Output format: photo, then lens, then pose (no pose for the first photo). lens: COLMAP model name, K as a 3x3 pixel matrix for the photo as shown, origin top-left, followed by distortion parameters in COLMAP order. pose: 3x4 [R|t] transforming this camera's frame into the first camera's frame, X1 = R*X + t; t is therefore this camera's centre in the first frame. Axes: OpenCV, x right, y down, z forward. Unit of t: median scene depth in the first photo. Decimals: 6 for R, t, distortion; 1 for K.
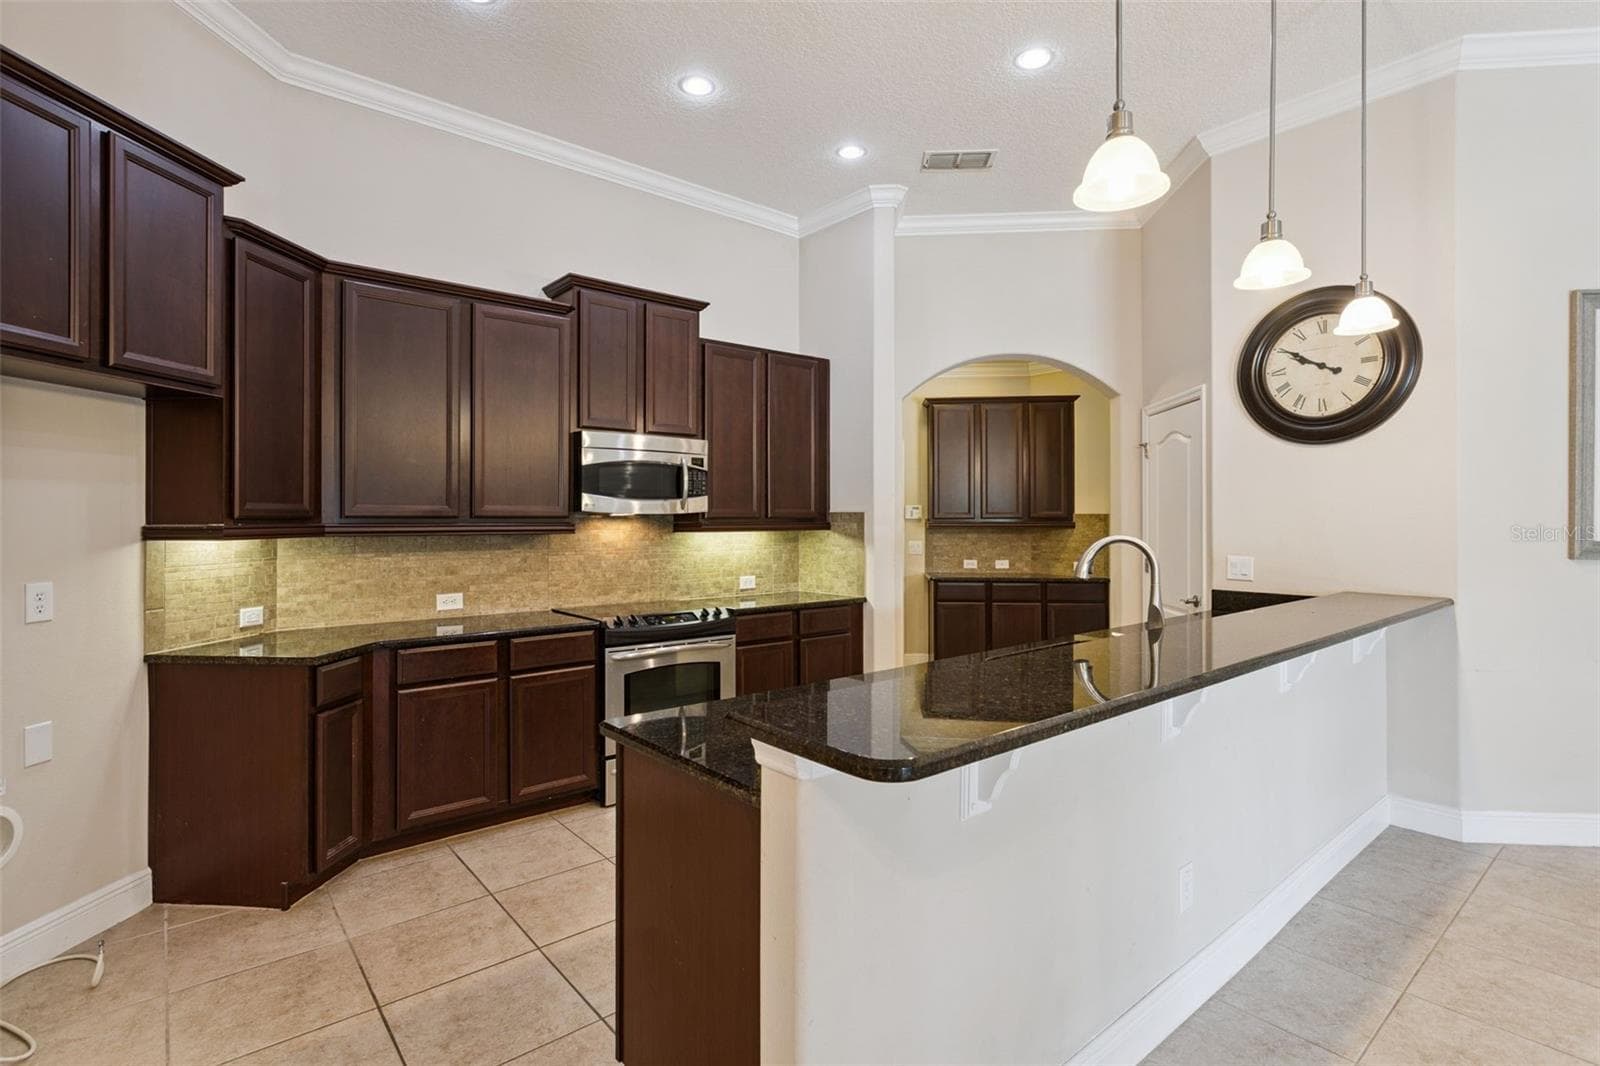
lens RADIAL K [[782.0, 0, 791.7], [0, 782.0, 527.5], [0, 0, 1]] dist [-0.002197, 0.004114]
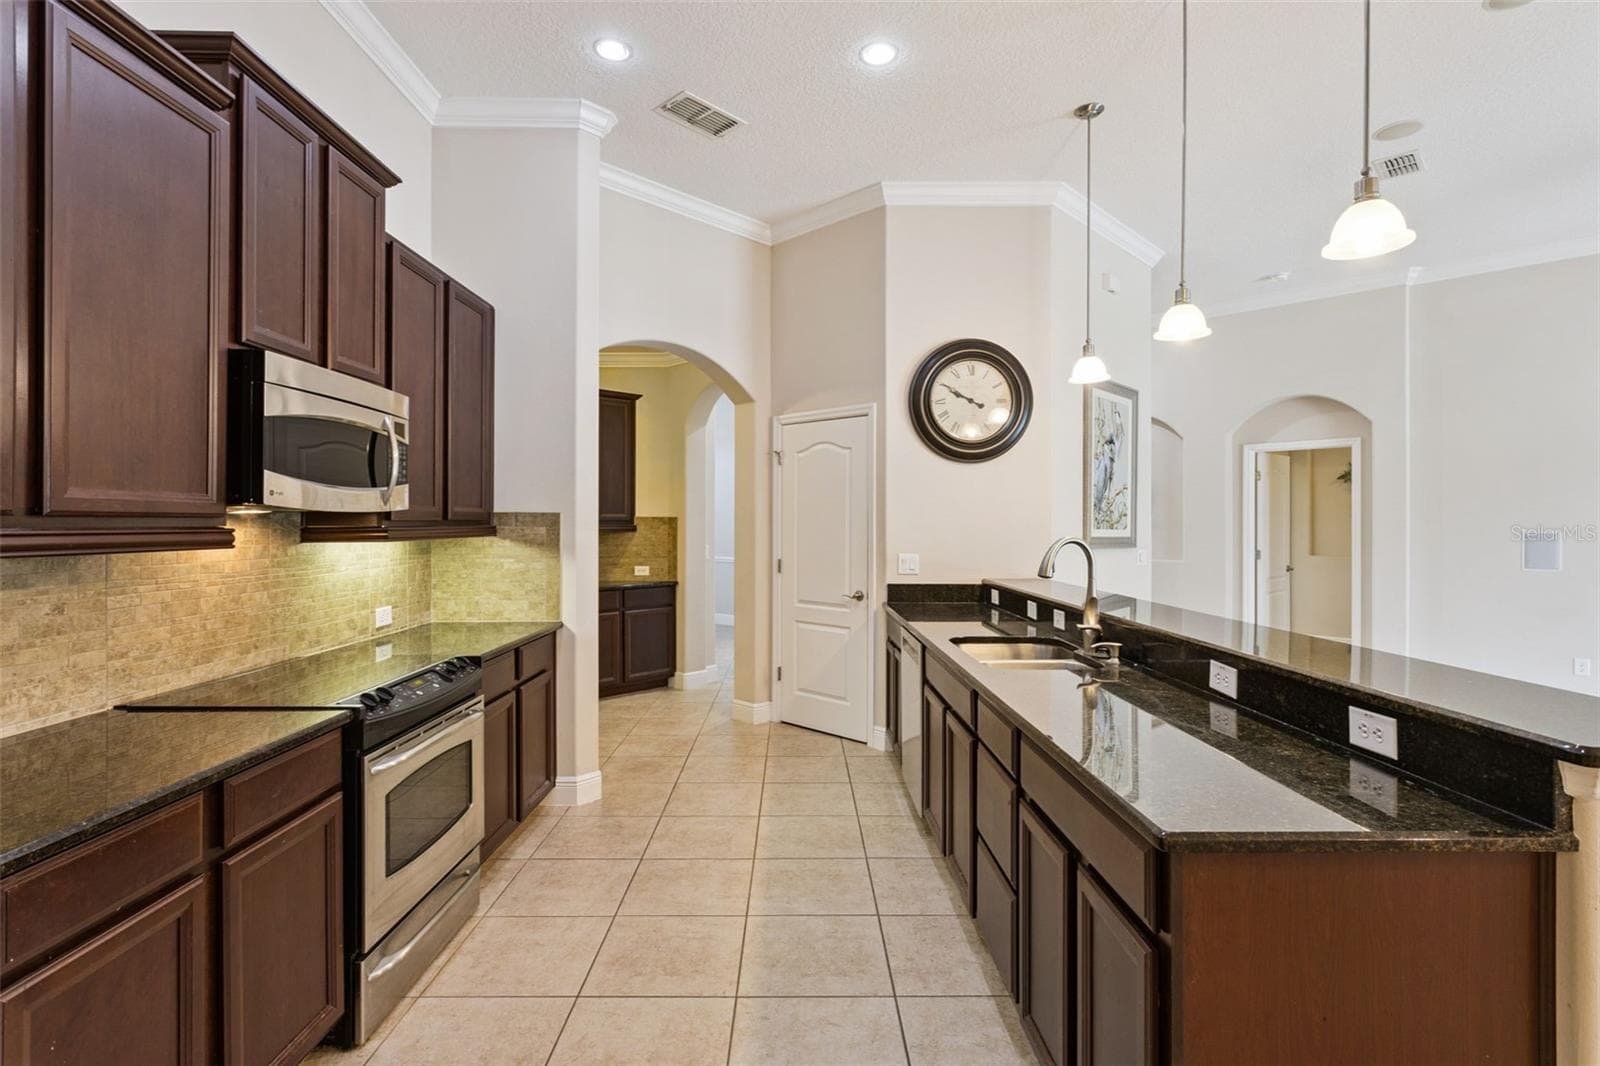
lens RADIAL K [[782.0, 0, 804.5], [0, 782.0, 531.6], [0, 0, 1]] dist [-0.002197, 0.004114]
pose [[0.629118, -0.006710, 0.777281, -0.423241], [0.005638, 0.999976, 0.004069, -0.003031], [-0.777290, 0.001822, 0.629140, 0.373721]]
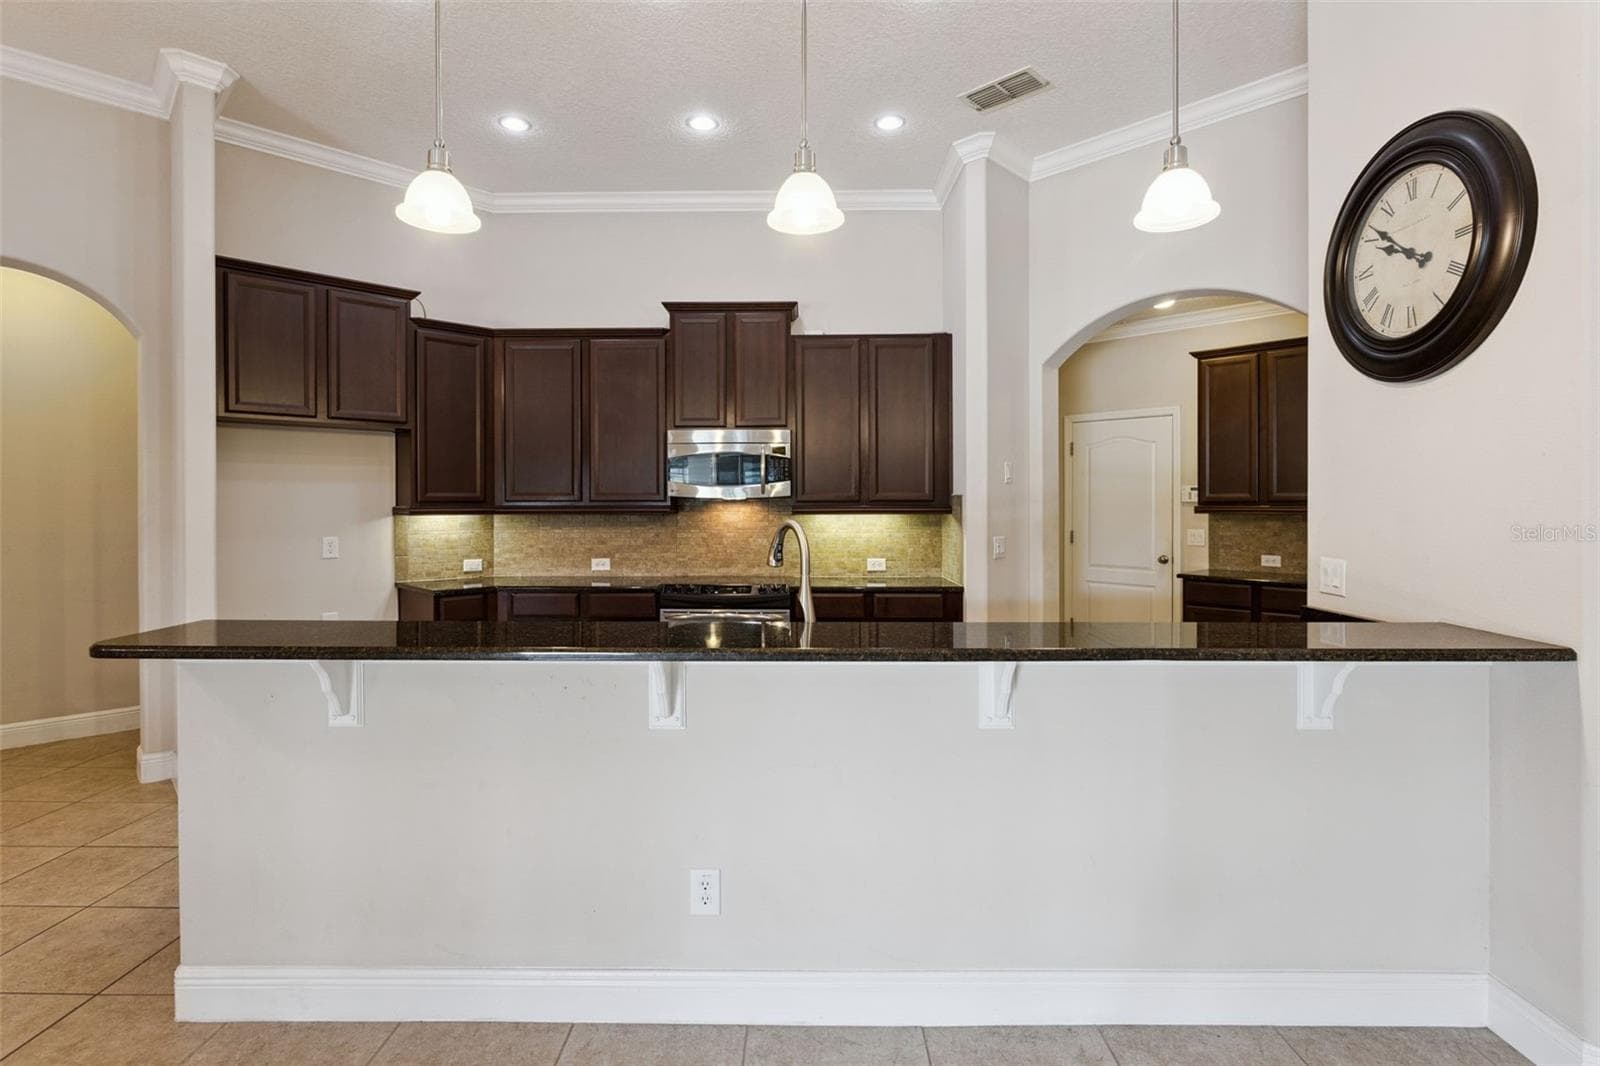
lens RADIAL K [[782.0, 0, 783.8], [0, 782.0, 517.7], [0, 0, 1]] dist [-0.002197, 0.004114]
pose [[0.753392, 0.012482, -0.657453, 0.637186], [-0.006462, 0.999912, 0.011578, -0.002214], [0.657540, -0.004474, 0.753407, 0.187533]]
